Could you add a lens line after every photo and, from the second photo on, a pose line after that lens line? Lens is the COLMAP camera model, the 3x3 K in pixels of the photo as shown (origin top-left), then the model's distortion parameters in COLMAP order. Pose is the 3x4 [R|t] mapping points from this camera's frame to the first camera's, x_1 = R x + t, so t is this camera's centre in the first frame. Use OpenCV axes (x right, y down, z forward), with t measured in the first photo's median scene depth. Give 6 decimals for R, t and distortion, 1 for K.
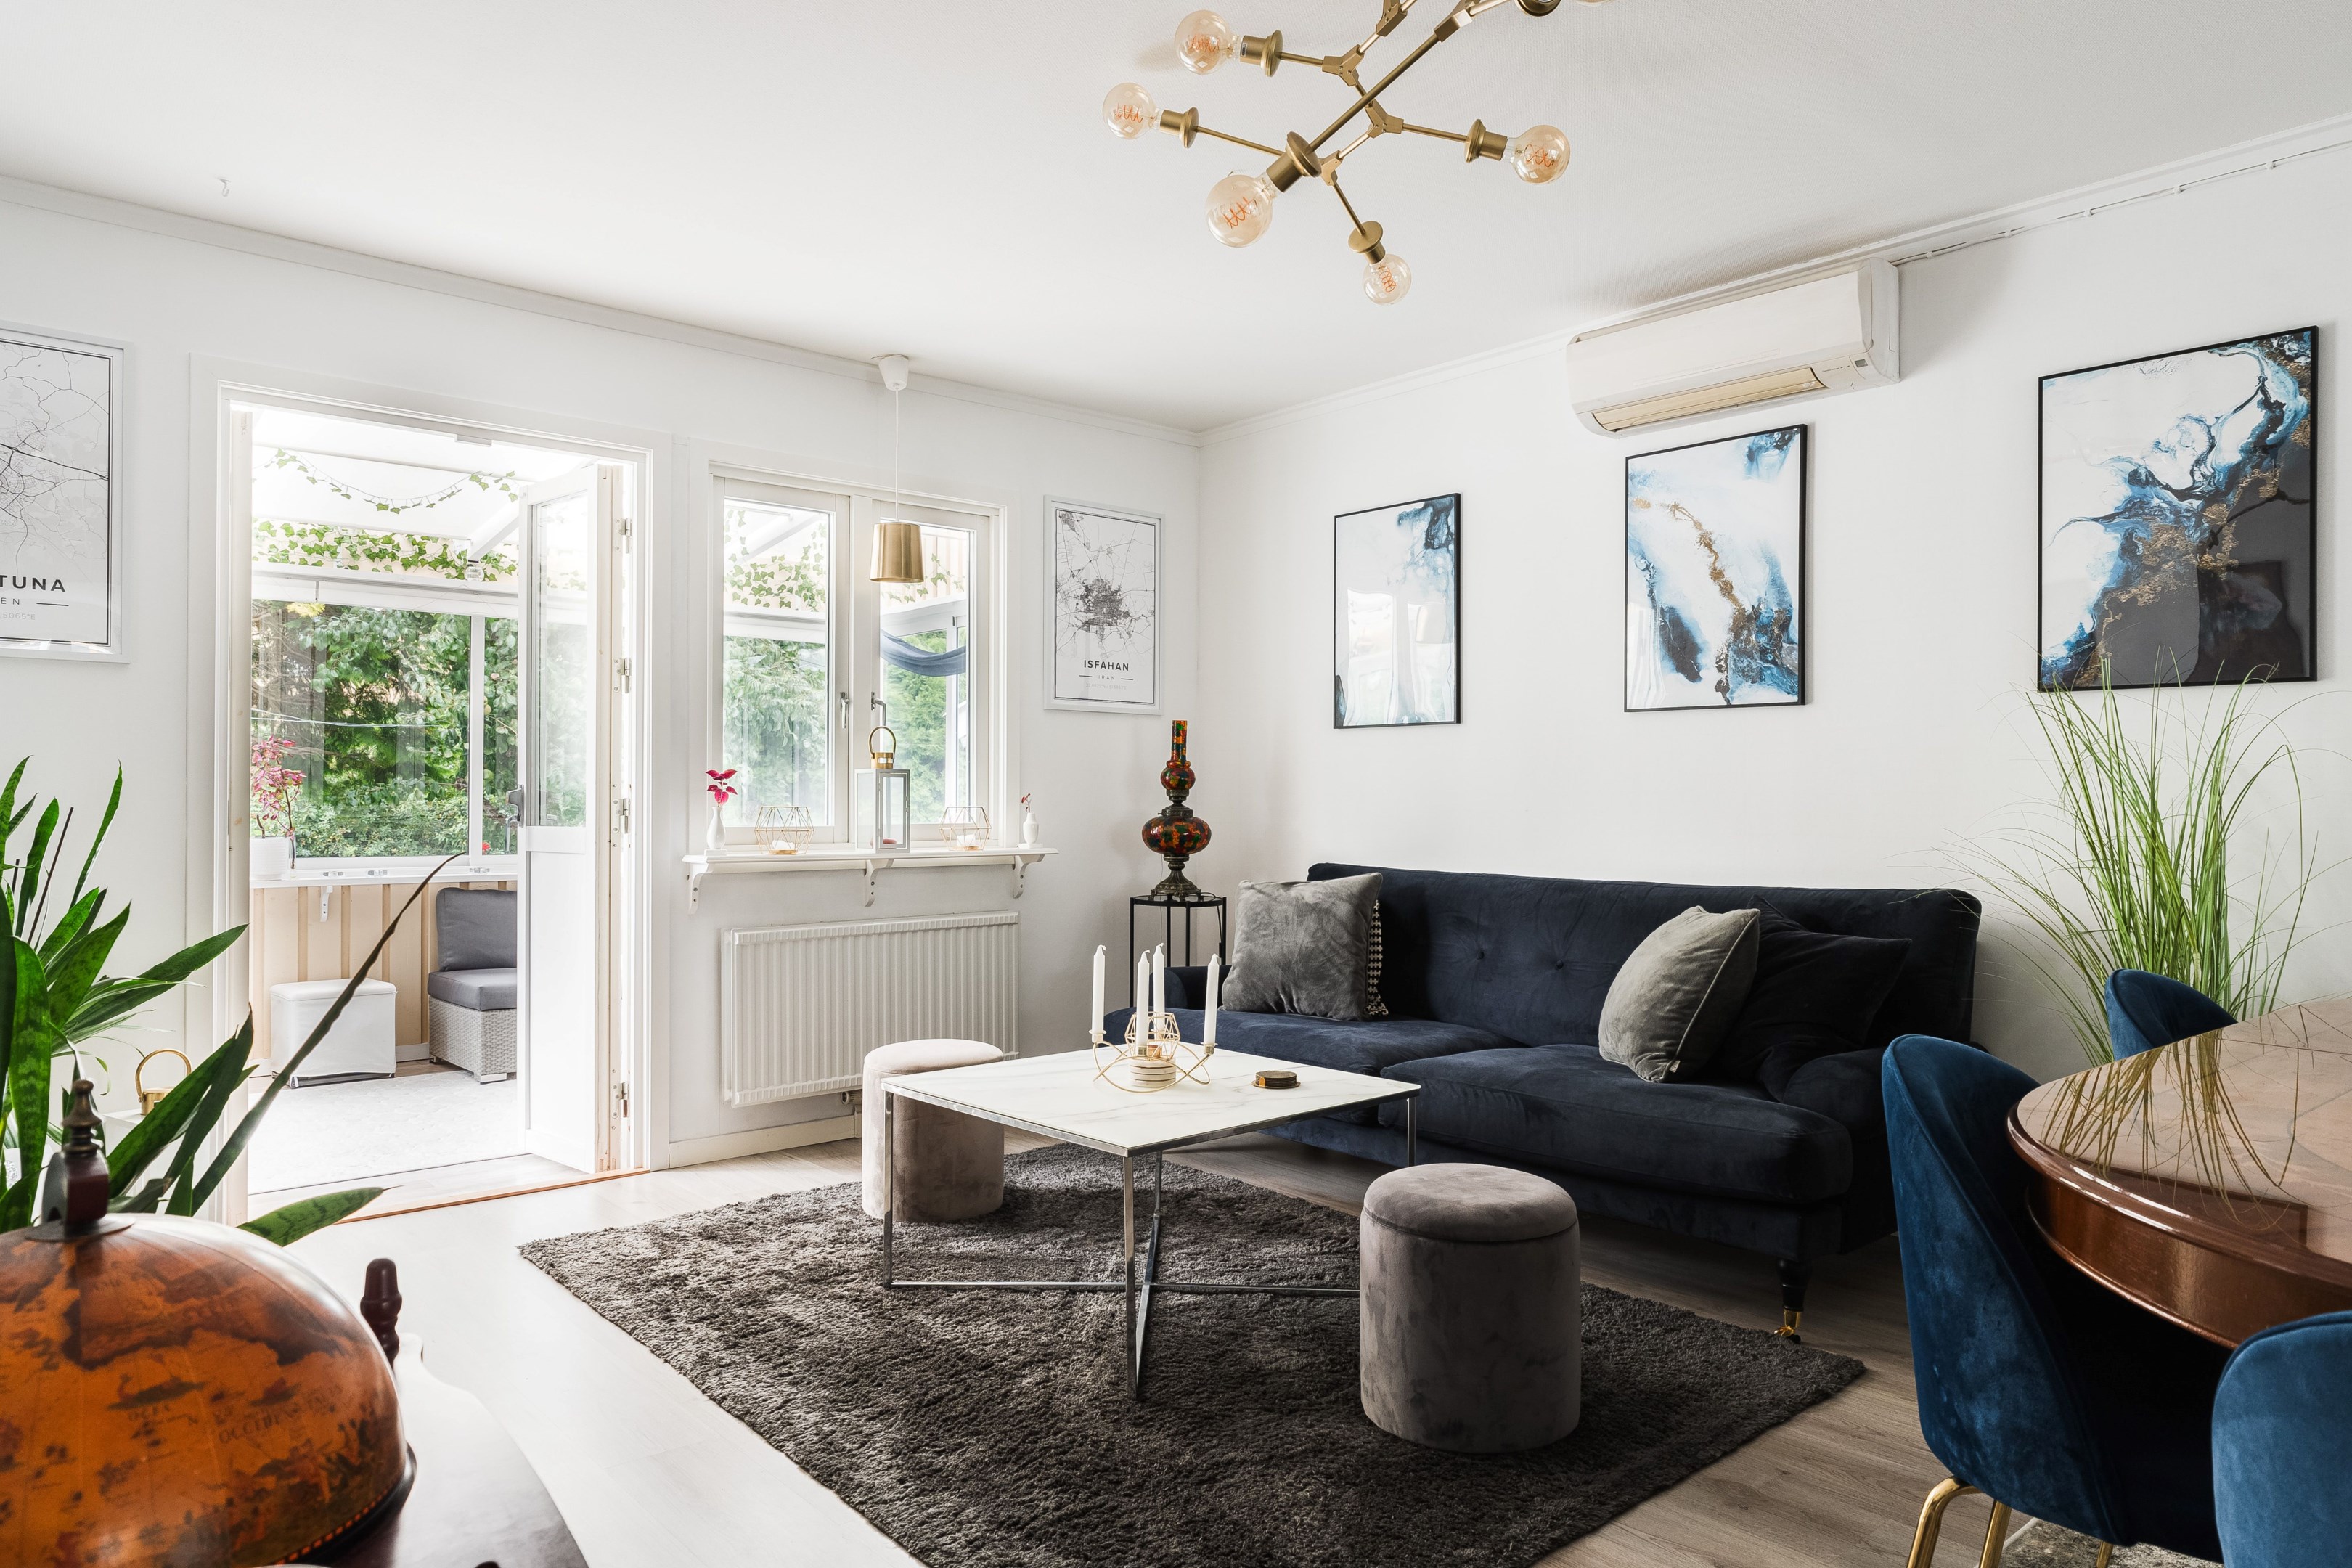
lens RADIAL K [[1528.8, 0, 1177.4], [0, 1528.8, 794.5], [0, 0, 1]] dist [0.001120, 0.003872]
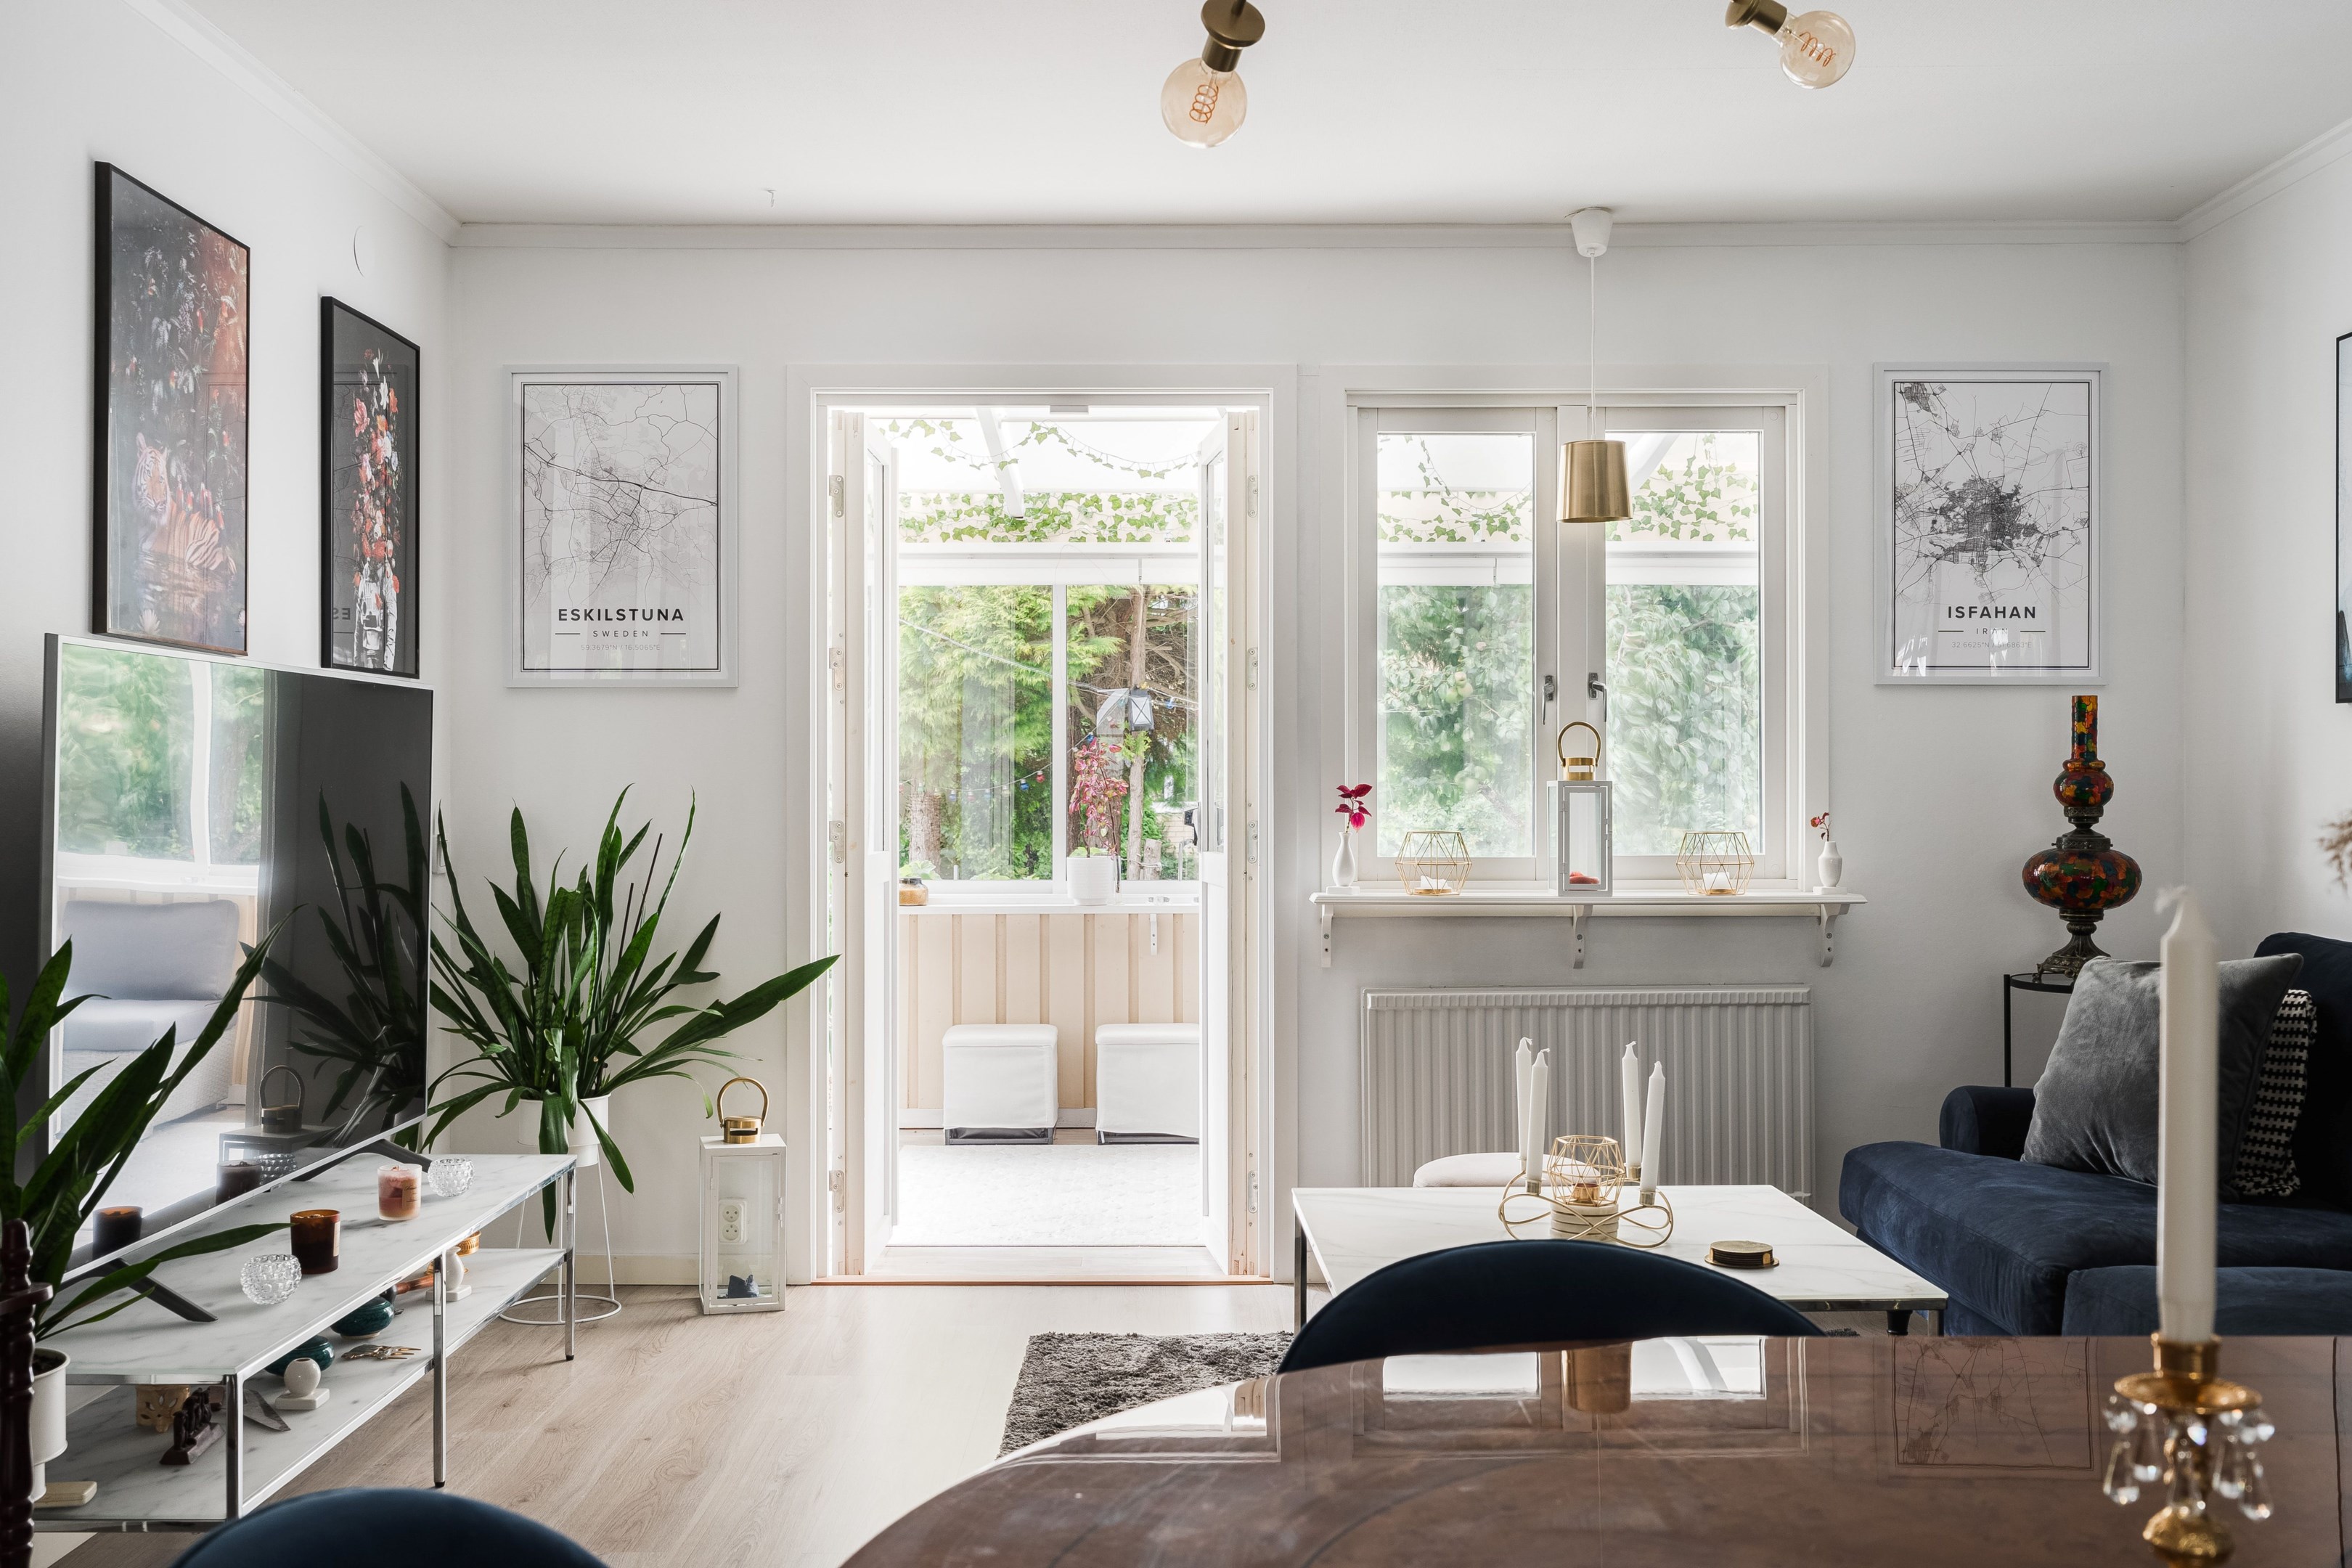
lens RADIAL K [[2285.5, 0, 1174.2], [0, 2285.5, 776.2], [0, 0, 1]] dist [0.005014, 0.000000]
pose [[0.750446, -0.005989, -0.660904, 0.347685], [0.005929, 0.999980, -0.002329, -0.015845], [0.660905, -0.002171, 0.750467, 0.051796]]
